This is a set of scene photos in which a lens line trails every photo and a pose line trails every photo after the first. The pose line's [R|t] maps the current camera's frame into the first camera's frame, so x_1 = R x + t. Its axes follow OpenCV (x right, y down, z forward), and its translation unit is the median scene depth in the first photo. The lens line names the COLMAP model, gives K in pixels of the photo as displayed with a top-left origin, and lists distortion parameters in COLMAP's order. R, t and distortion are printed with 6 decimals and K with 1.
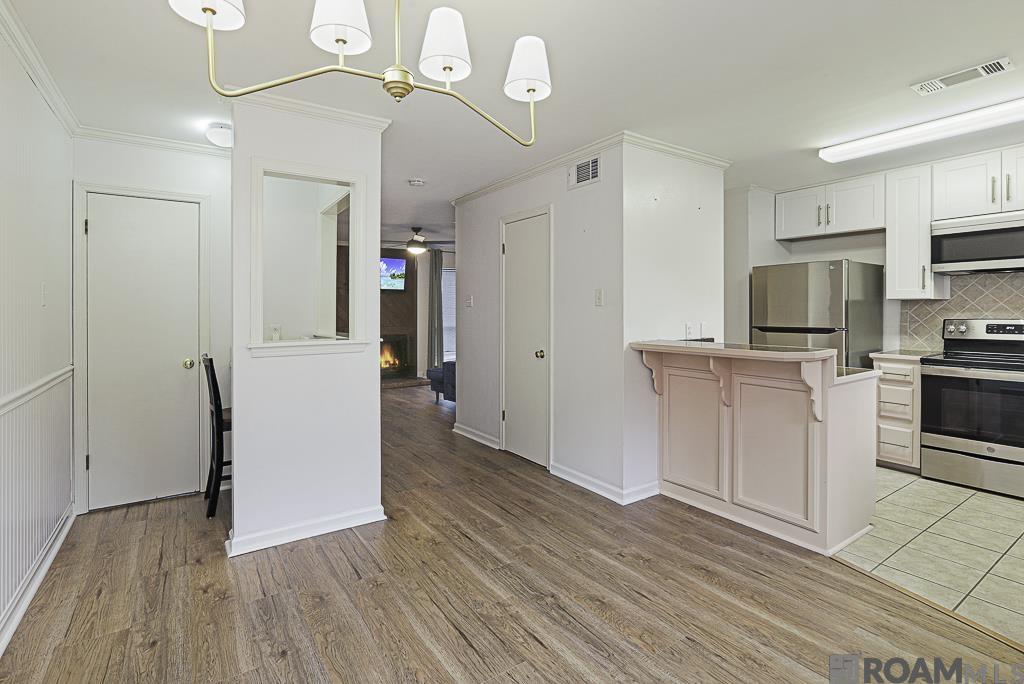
lens RADIAL K [[489.8, 0, 505.1], [0, 489.8, 313.3], [0, 0, 1]] dist [-0.000673, 0.009826]
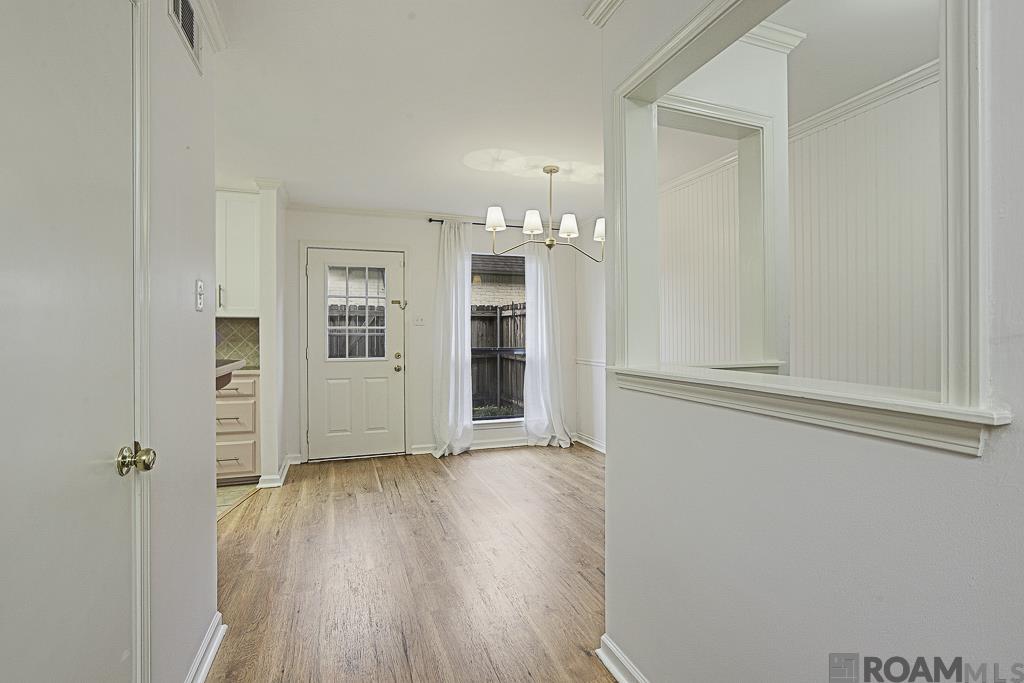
lens RADIAL K [[484.0, 0, 509.5], [0, 484.0, 335.1], [0, 0, 1]] dist [-0.038310, 0.017959]
pose [[-0.969907, 0.006427, 0.243391, -0.260458], [0.008491, 0.999936, 0.007431, 0.011989], [-0.243327, 0.009274, -0.969900, 1.468304]]
